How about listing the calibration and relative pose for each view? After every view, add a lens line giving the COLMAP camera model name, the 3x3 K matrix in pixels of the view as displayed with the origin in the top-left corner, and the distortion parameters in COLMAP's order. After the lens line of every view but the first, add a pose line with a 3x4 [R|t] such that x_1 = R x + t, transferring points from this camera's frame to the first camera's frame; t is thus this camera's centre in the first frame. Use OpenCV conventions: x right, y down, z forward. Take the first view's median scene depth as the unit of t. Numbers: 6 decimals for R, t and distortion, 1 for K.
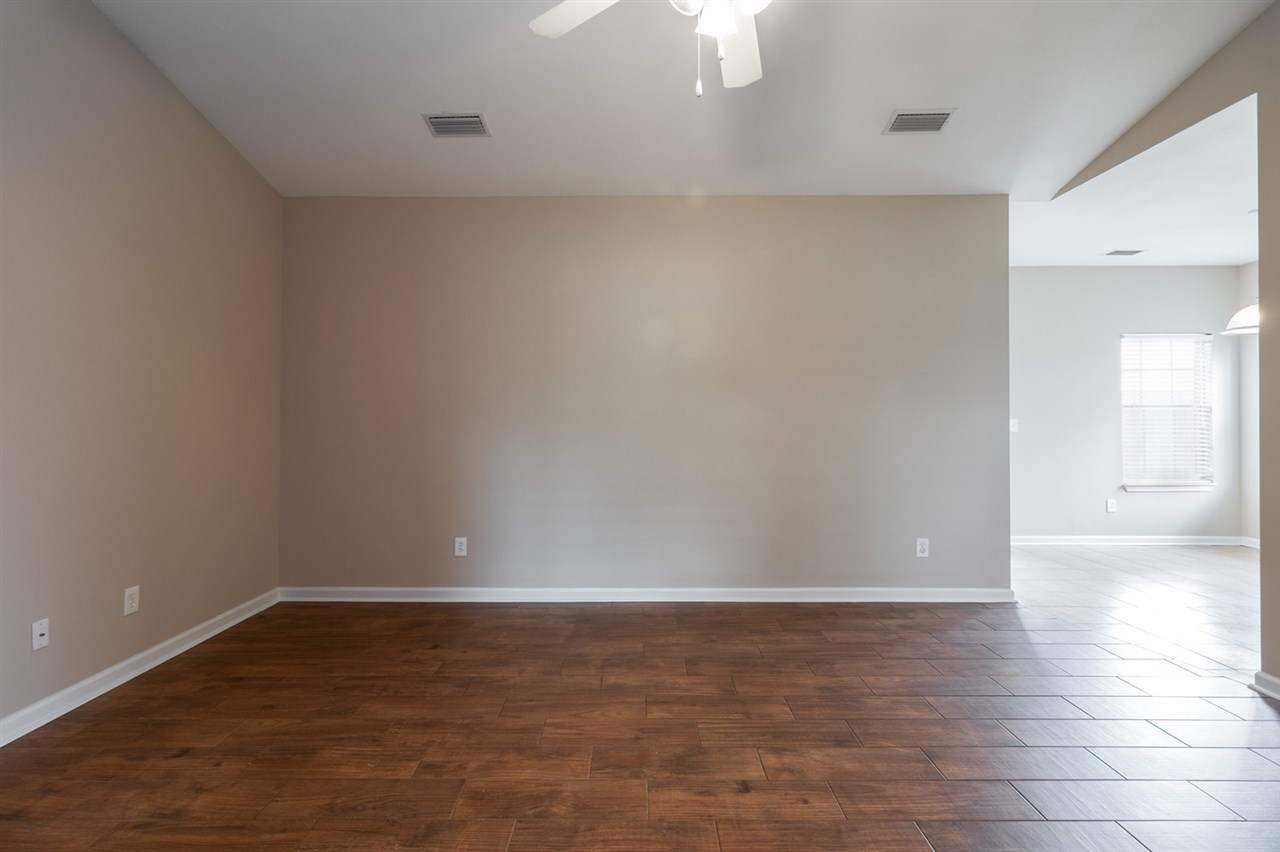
lens RADIAL K [[596.7, 0, 641.1], [0, 596.7, 415.5], [0, 0, 1]] dist [0.002744, -0.000221]
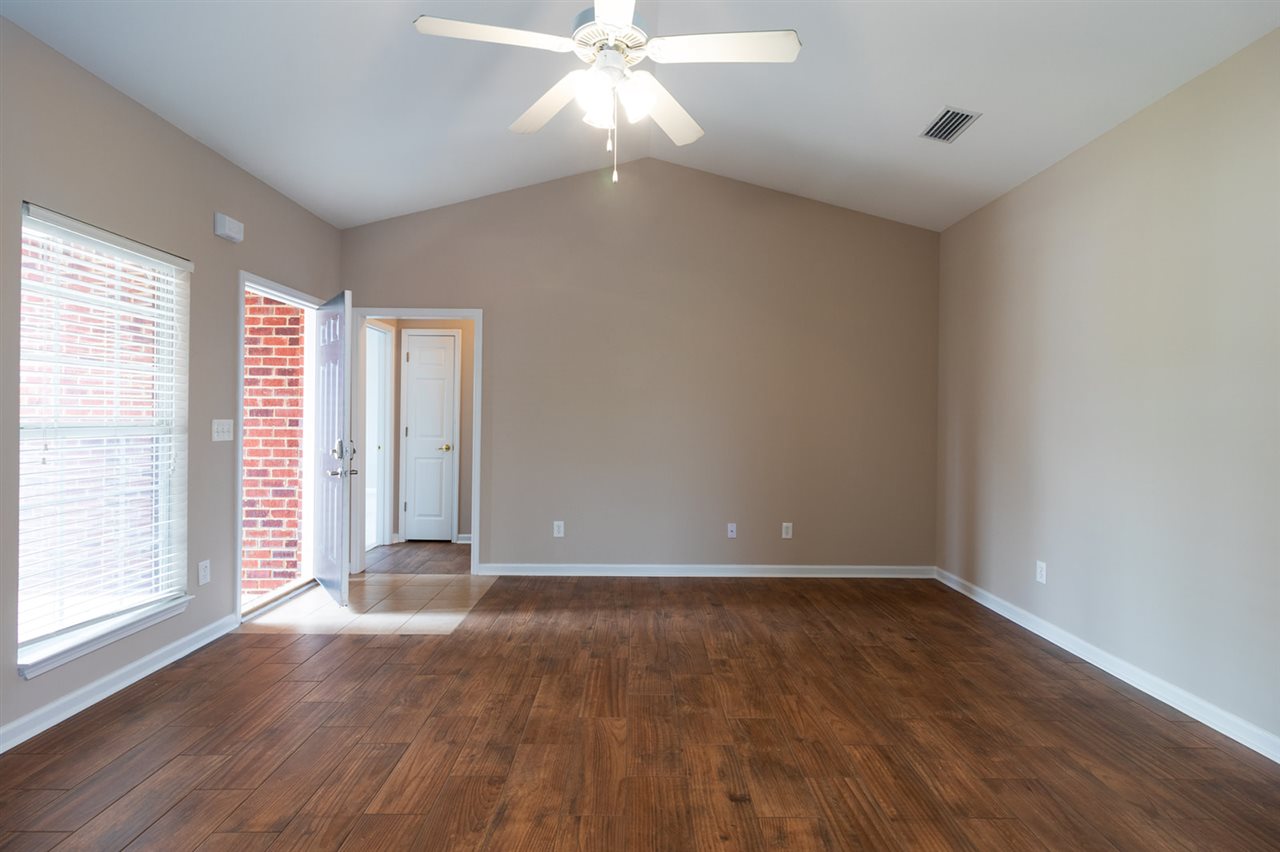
lens RADIAL K [[596.7, 0, 640.6], [0, 596.7, 423.9], [0, 0, 1]] dist [0.002744, -0.000221]
pose [[0.014689, 0.011791, -0.999823, 0.877744], [-0.008159, 0.999899, 0.011672, -0.003187], [0.999859, 0.007986, 0.014783, 0.628052]]
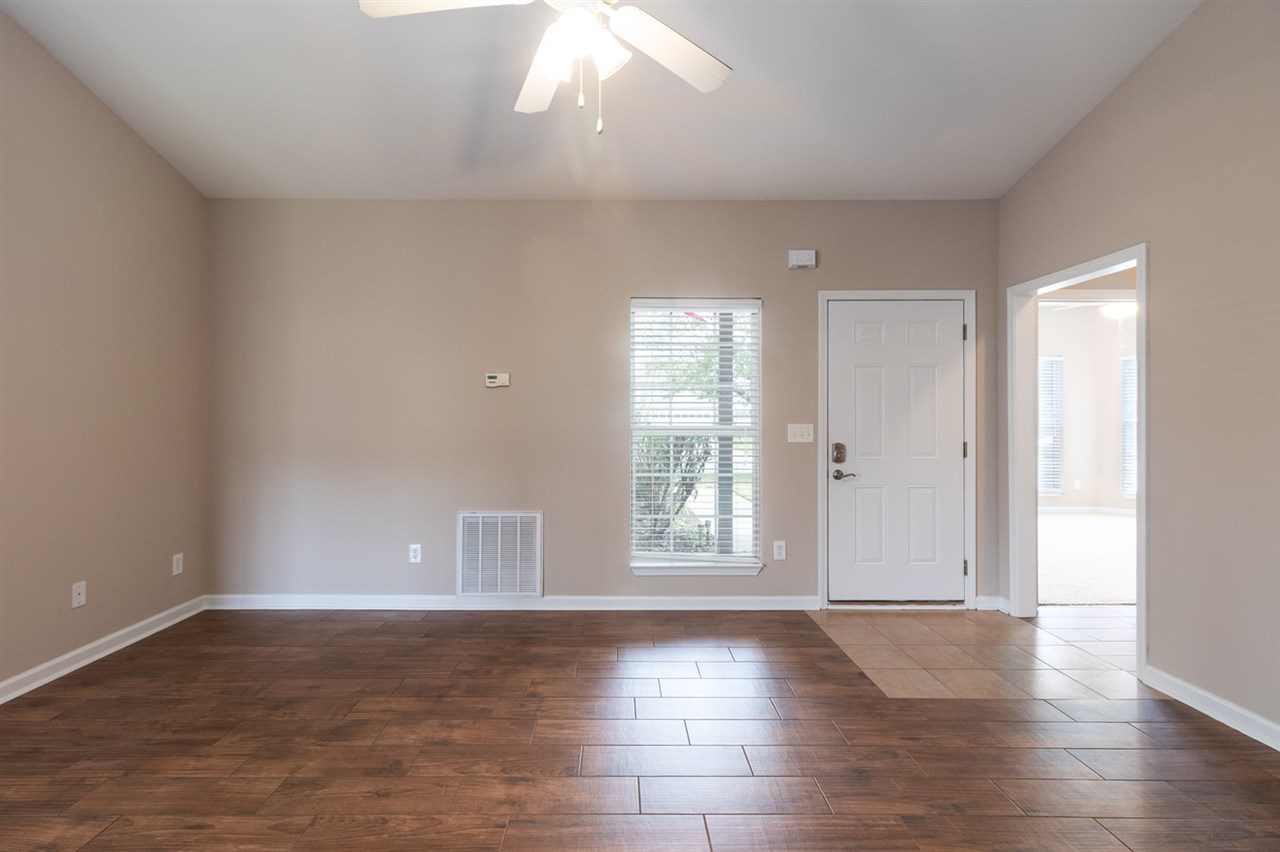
lens RADIAL K [[632.9, 0, 637.4], [0, 632.9, 420.8], [0, 0, 1]] dist [-0.003584, -0.000140]
pose [[-0.999960, -0.002504, -0.008631, -0.006296], [-0.002546, 0.999985, 0.004928, -0.005018], [0.008619, 0.004950, -0.999951, 1.330463]]
